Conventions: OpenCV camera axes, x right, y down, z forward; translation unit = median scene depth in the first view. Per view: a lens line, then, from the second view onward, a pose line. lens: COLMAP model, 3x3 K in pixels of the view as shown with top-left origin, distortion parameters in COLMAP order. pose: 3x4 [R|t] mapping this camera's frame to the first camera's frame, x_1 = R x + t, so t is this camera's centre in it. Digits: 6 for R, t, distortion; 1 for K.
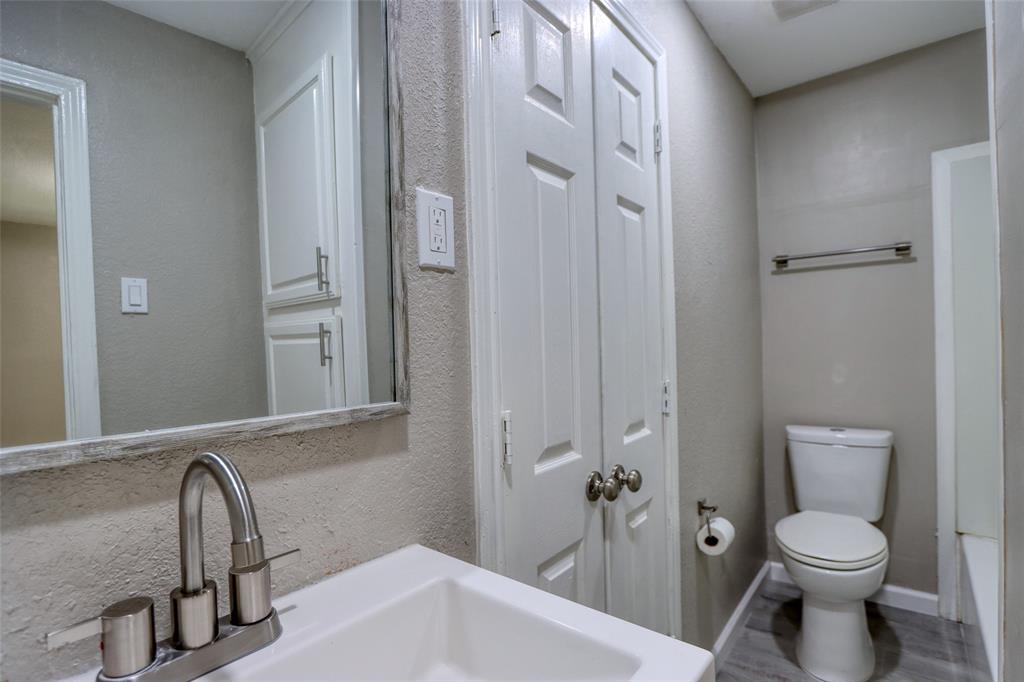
lens RADIAL K [[511.5, 0, 519.7], [0, 511.5, 349.8], [0, 0, 1]] dist [-0.006374, 0.000230]
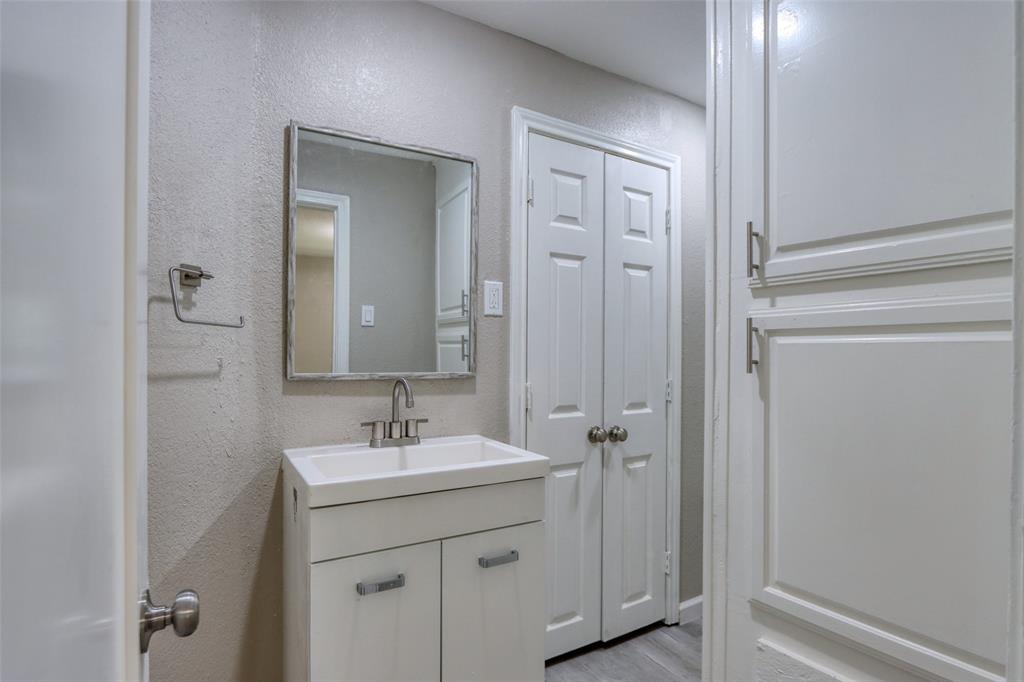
lens RADIAL K [[505.8, 0, 515.1], [0, 505.8, 348.6], [0, 0, 1]] dist [-0.014841, 0.000986]
pose [[0.944313, 0.033114, -0.327379, 0.311299], [-0.038529, 0.999207, -0.010068, 0.002801], [0.326786, 0.022120, 0.944839, -0.502634]]
